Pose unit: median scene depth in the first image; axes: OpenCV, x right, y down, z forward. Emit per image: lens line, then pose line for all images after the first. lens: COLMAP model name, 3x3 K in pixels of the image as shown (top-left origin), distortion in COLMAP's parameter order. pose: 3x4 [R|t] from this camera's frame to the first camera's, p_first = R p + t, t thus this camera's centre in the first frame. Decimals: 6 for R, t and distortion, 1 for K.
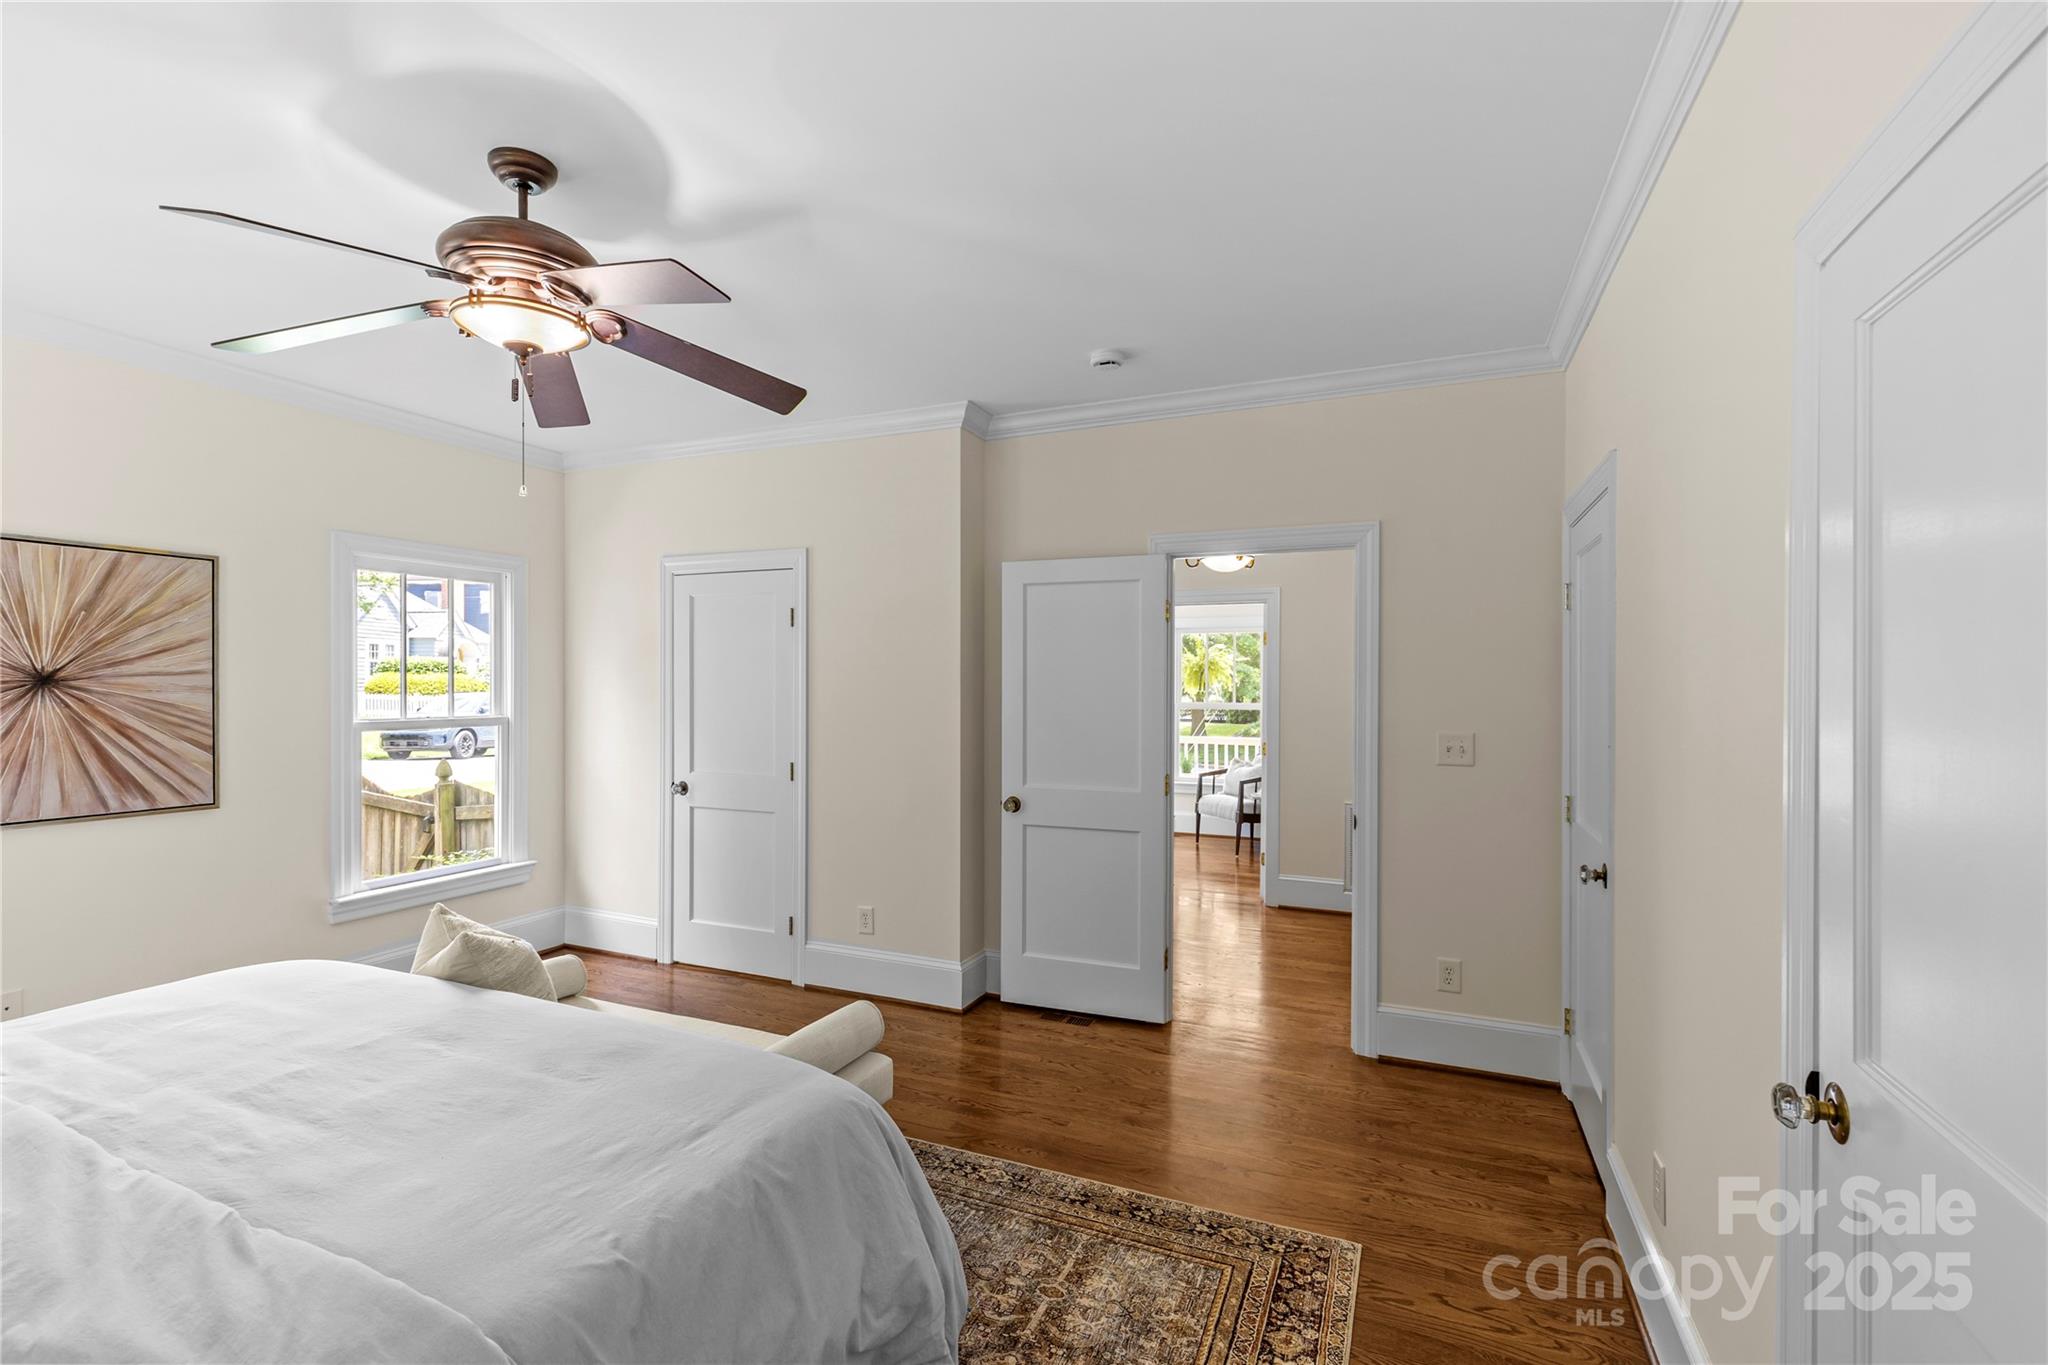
lens RADIAL K [[952.7, 0, 1014.7], [0, 952.7, 687.3], [0, 0, 1]] dist [0.002724, -0.000106]
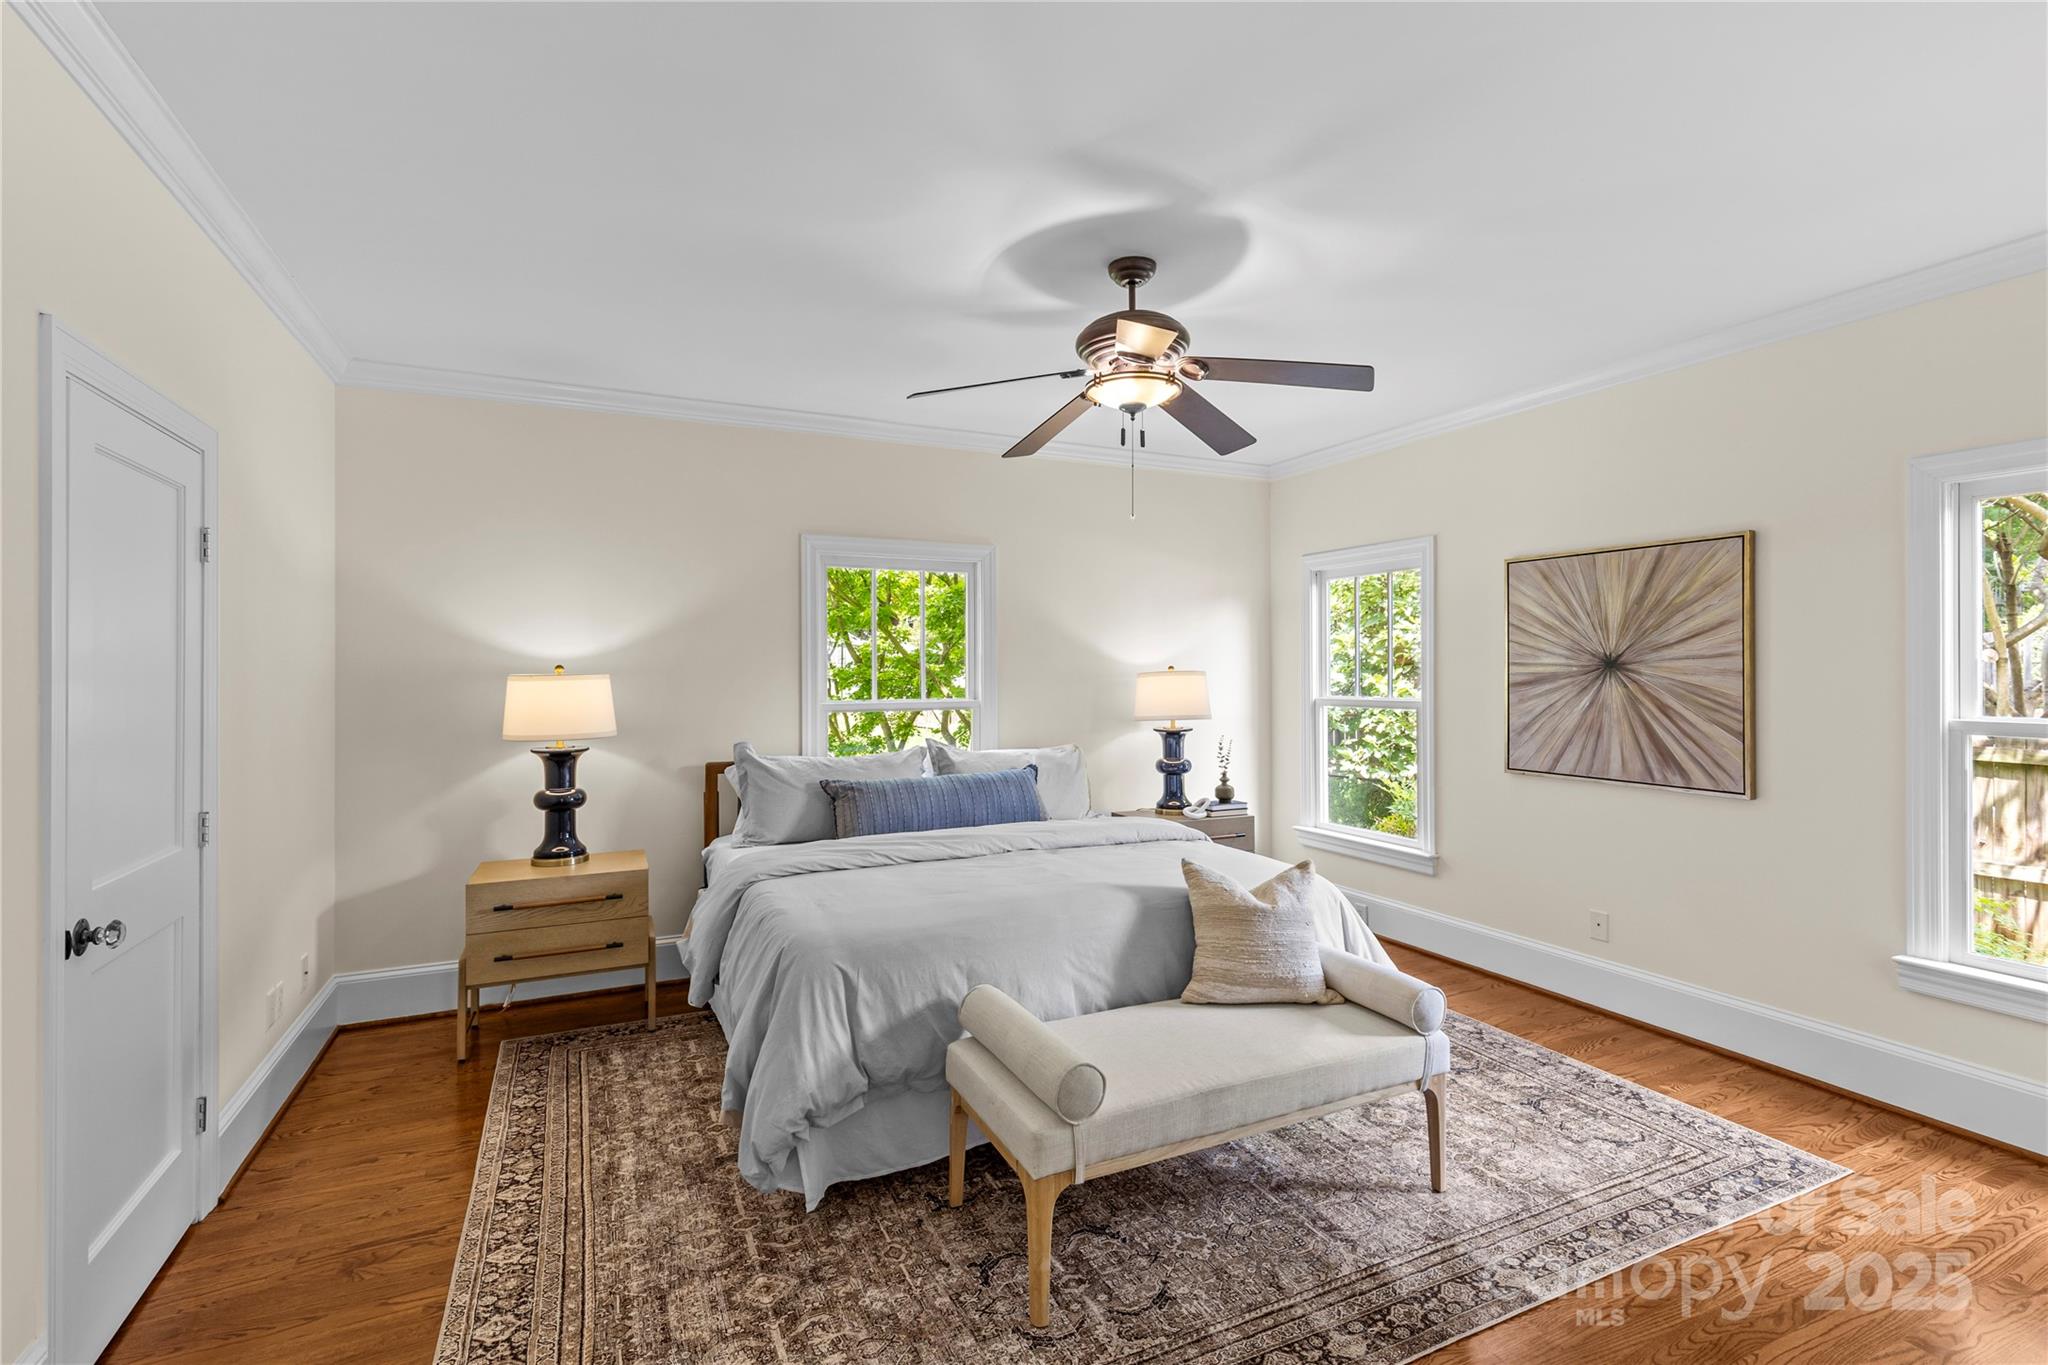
lens RADIAL K [[952.7, 0, 1013.6], [0, 952.7, 668.7], [0, 0, 1]] dist [0.002724, -0.000106]
pose [[-0.672221, -0.001433, -0.740349, 0.373420], [-0.000041, 0.999998, -0.001899, 0.000282], [0.740350, -0.001246, -0.672220, 1.195024]]
